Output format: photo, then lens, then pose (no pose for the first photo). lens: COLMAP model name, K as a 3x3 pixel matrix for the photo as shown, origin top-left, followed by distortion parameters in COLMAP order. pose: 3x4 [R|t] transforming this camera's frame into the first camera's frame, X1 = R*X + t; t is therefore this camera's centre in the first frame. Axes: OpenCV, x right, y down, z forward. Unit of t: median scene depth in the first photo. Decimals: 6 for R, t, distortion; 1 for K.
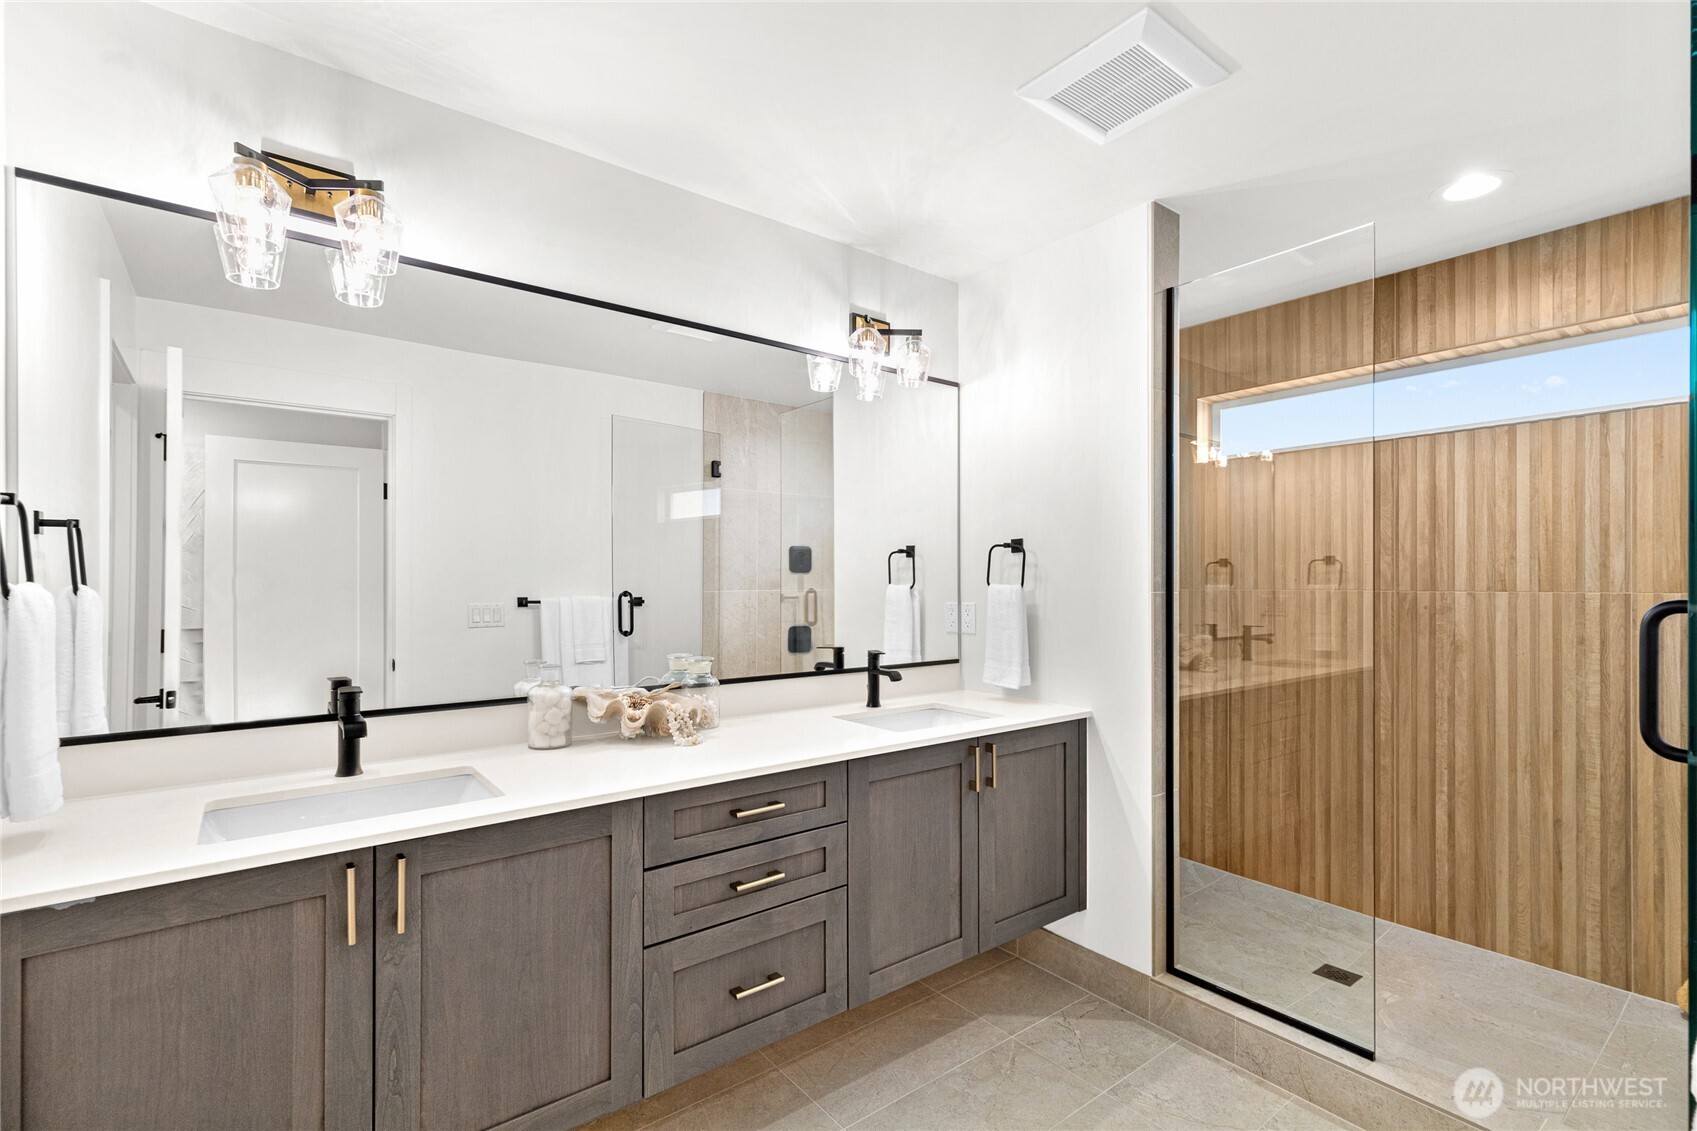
lens RADIAL K [[772.6, 0, 837.1], [0, 772.6, 589.4], [0, 0, 1]] dist [0.001394, 0.000780]
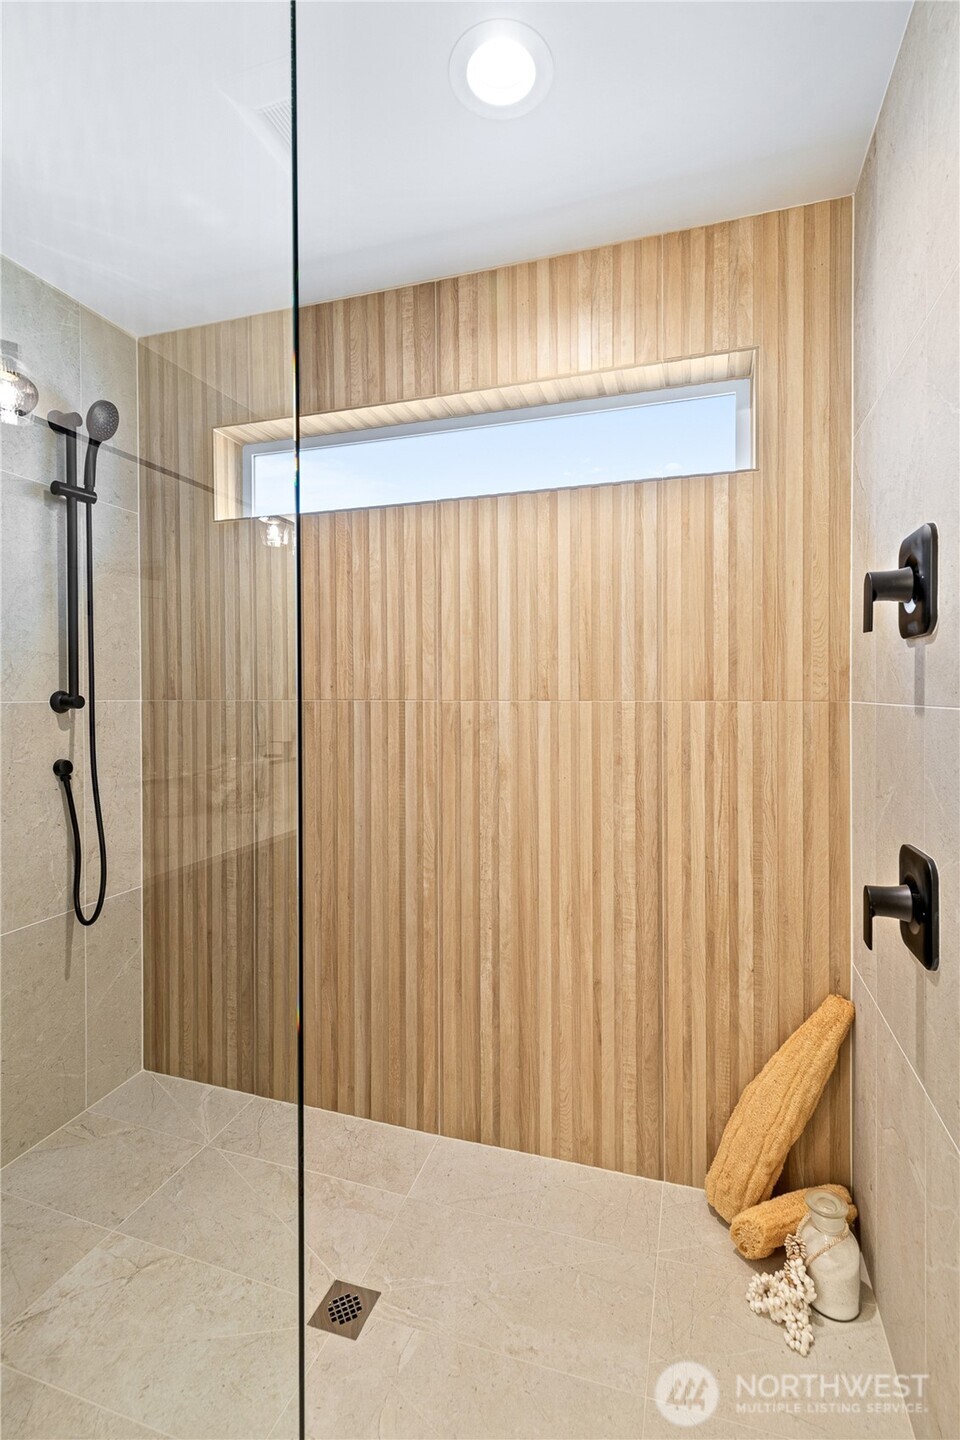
lens RADIAL K [[655.6, 0, 481.1], [0, 655.6, 712.3], [0, 0, 1]] dist [0.001394, 0.000780]
pose [[0.820006, -0.009290, 0.572280, 0.421951], [0.004263, 0.999940, 0.010124, 0.007702], [-0.572339, -0.005862, 0.819996, 0.486446]]
